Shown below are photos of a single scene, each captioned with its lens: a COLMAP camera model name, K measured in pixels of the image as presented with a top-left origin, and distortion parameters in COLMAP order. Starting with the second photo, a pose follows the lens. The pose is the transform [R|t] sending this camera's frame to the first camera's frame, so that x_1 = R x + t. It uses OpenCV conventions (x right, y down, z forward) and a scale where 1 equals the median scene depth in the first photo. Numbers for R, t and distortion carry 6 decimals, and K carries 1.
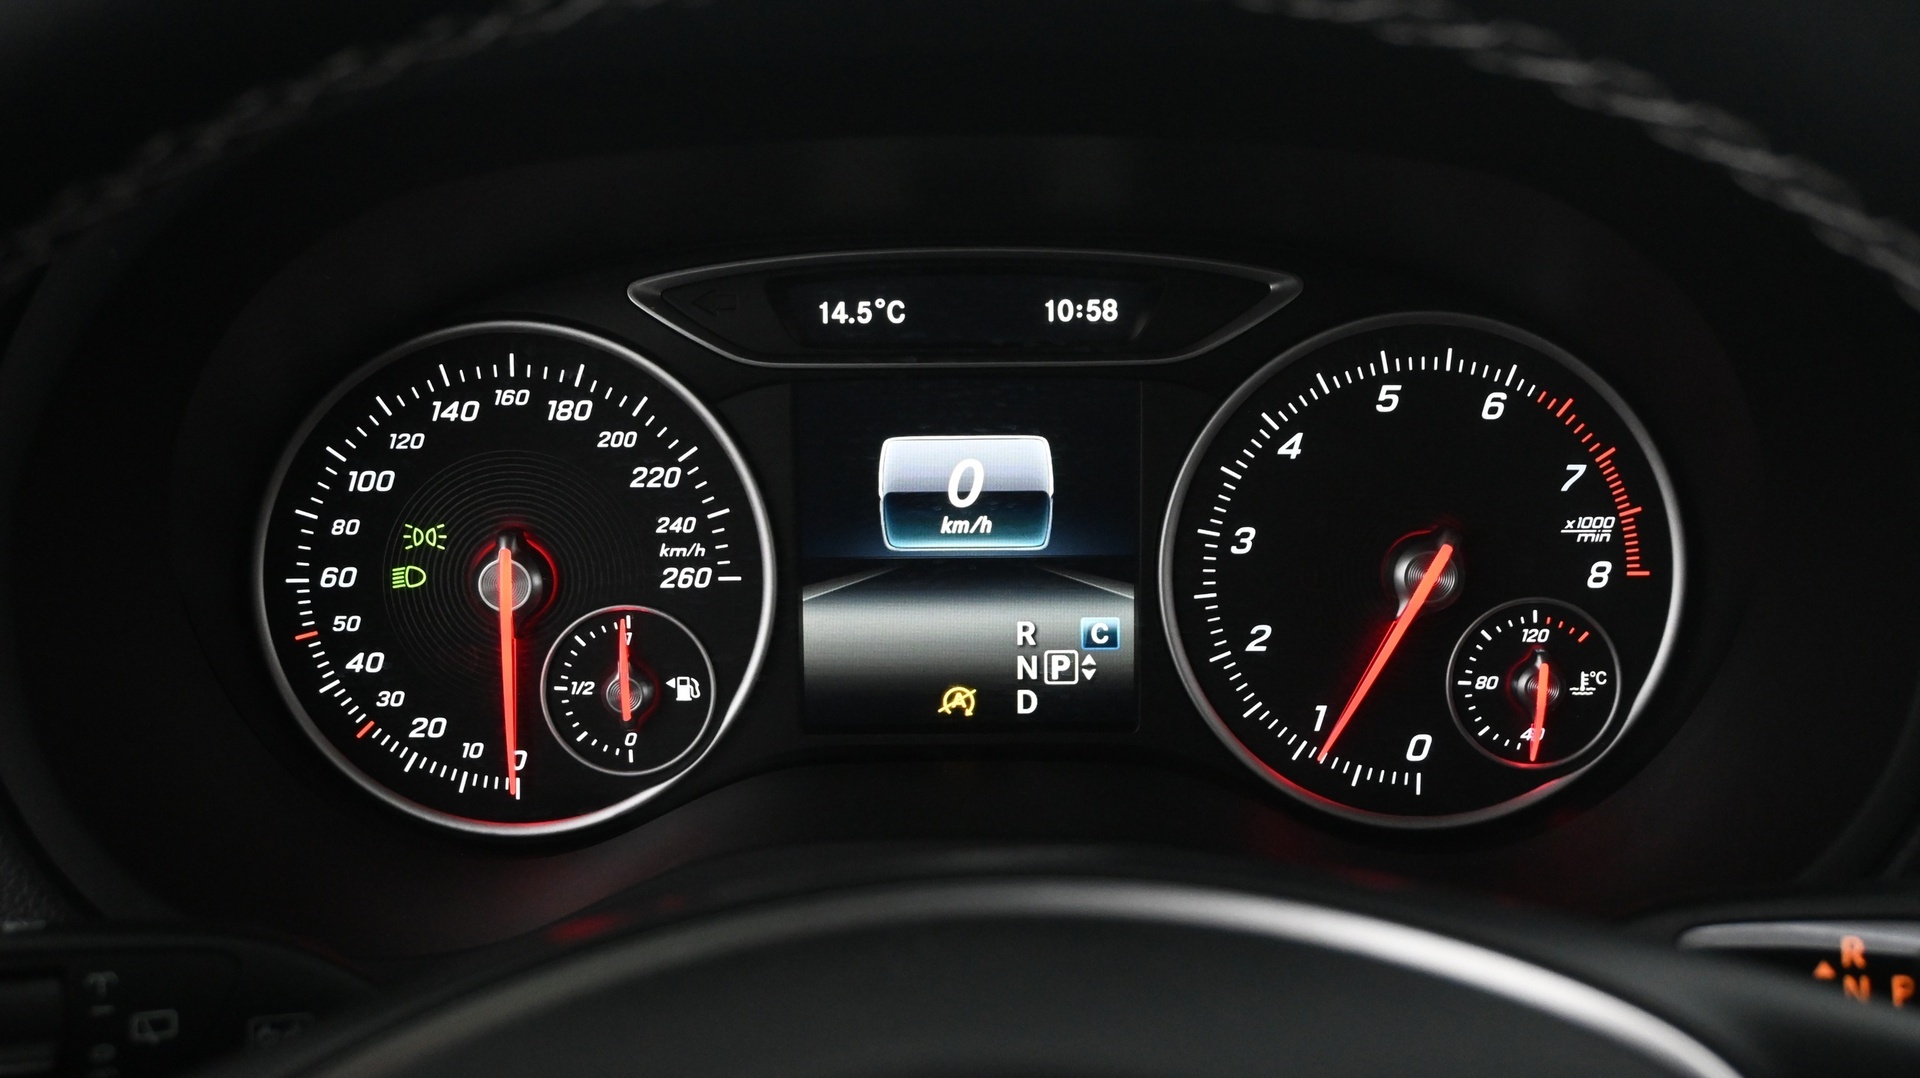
lens RADIAL K [[2196.0, 0, 960.3], [0, 2196.0, 542.0], [0, 0, 1]] dist [-0.010744, 0.000000]
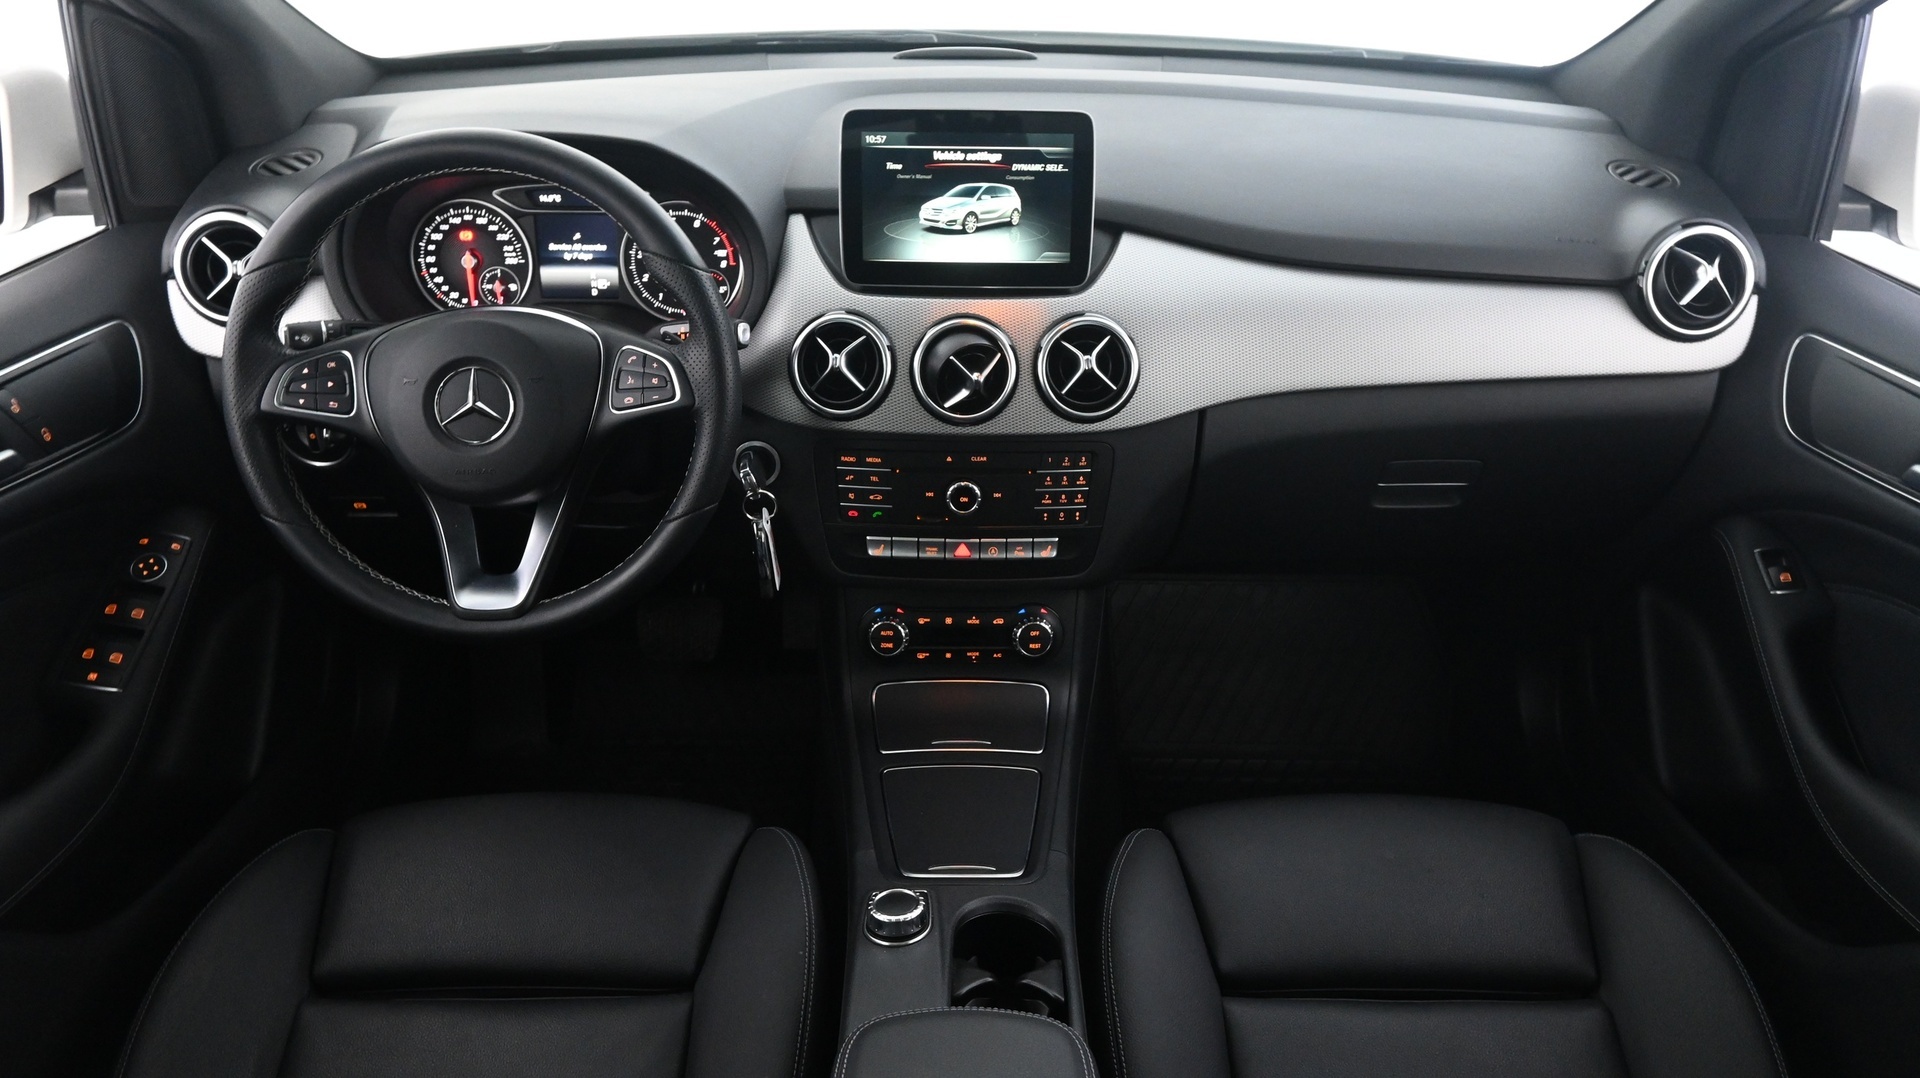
lens RADIAL K [[1292.0, 0, 961.5], [0, 1292.0, 538.7], [0, 0, 1]] dist [-0.019933, 0.000180]
pose [[0.999533, 0.015251, 0.026486, 0.703070], [-0.020530, 0.977018, 0.212164, -0.005495], [-0.022641, -0.212609, 0.976875, -1.615574]]
